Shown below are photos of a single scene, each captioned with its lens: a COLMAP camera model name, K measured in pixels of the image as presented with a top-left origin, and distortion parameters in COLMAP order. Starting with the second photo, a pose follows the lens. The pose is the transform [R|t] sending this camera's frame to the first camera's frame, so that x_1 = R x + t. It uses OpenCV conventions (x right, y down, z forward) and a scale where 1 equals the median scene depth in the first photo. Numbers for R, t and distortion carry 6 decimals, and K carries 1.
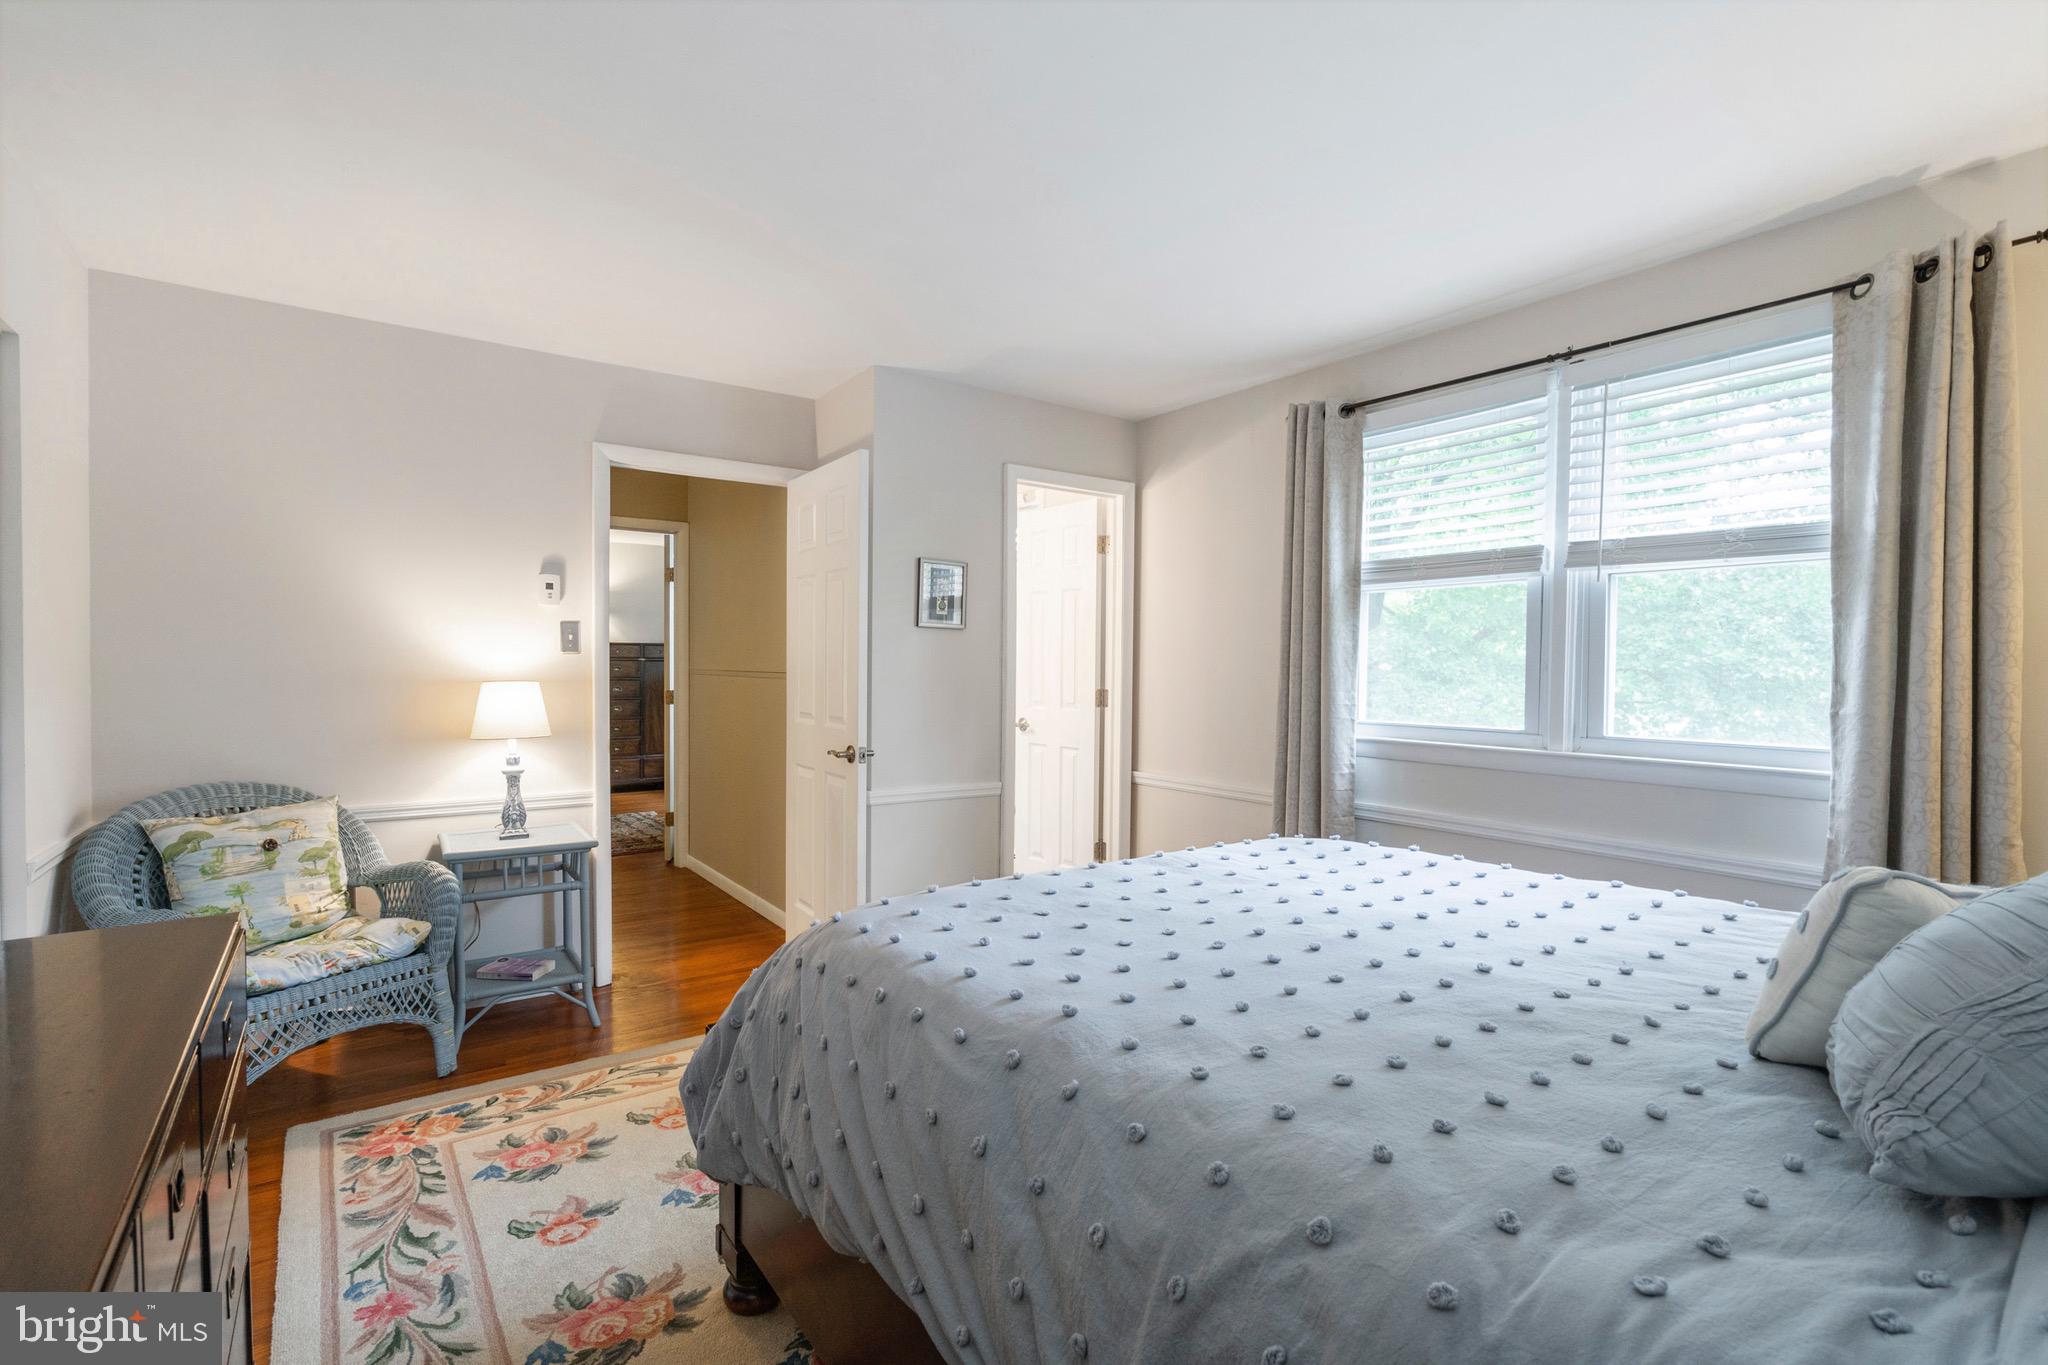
lens RADIAL K [[924.2, 0, 1017.3], [0, 924.2, 688.0], [0, 0, 1]] dist [-0.008961, 0.005217]
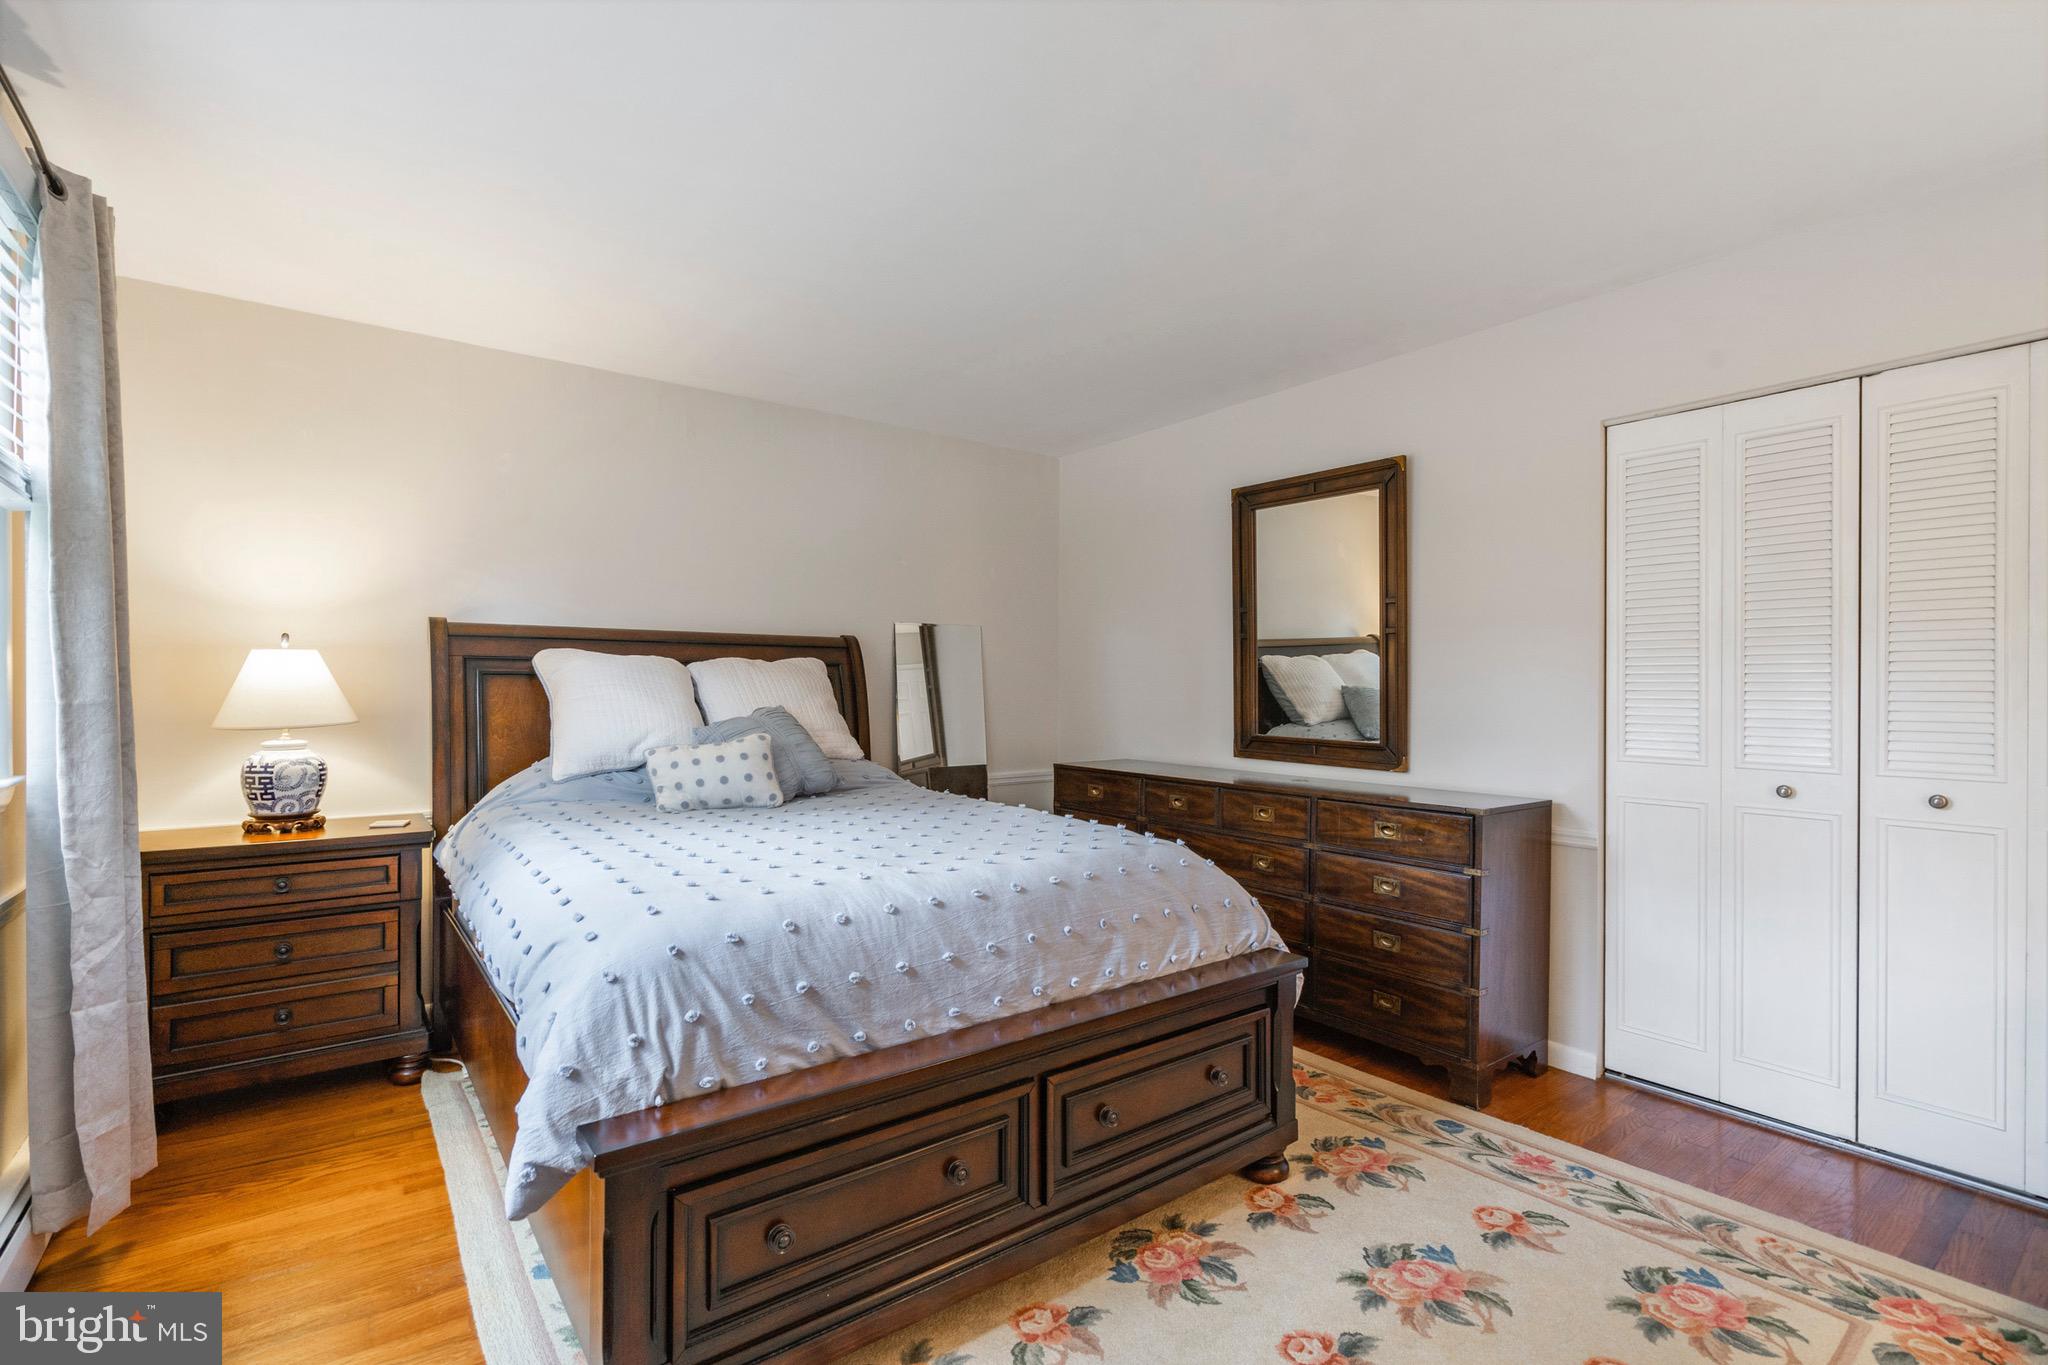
lens RADIAL K [[922.8, 0, 1020.0], [0, 922.8, 688.3], [0, 0, 1]] dist [-0.000108, 0.000307]
pose [[-0.999600, -0.011024, -0.026032, 0.066139], [-0.011630, 0.999662, 0.023252, -0.015370], [0.025767, 0.023545, -0.999391, 1.741159]]
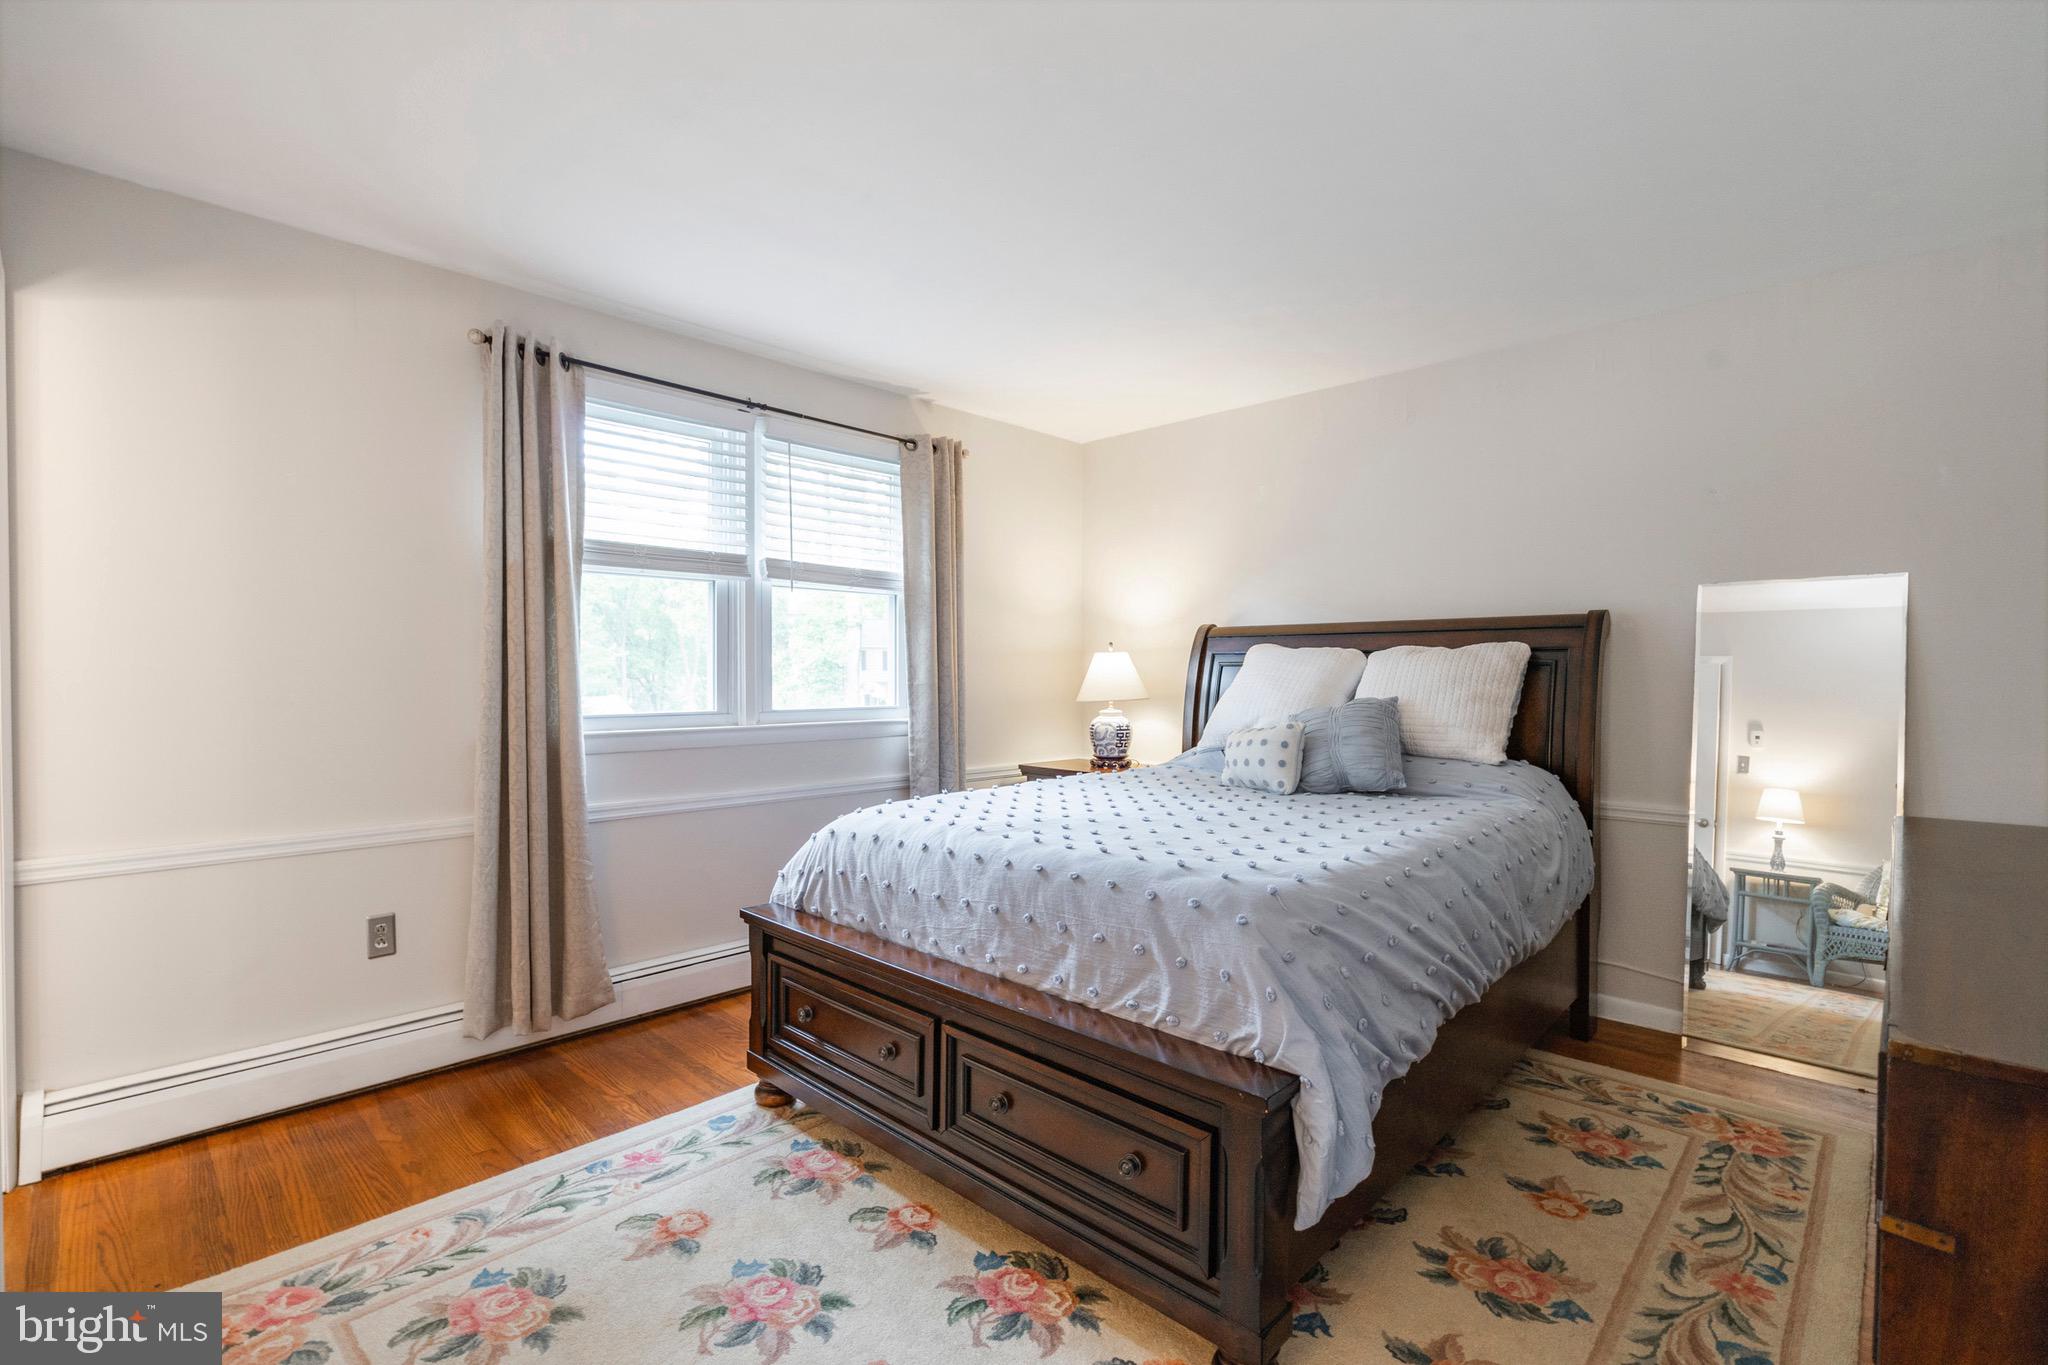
lens RADIAL K [[924.2, 0, 1017.3], [0, 924.2, 688.0], [0, 0, 1]] dist [-0.008961, 0.005217]
pose [[-0.176703, -0.024336, 0.983963, -0.839754], [0.018008, 0.999447, 0.027953, -0.010668], [-0.984099, 0.022659, -0.176167, 1.054581]]
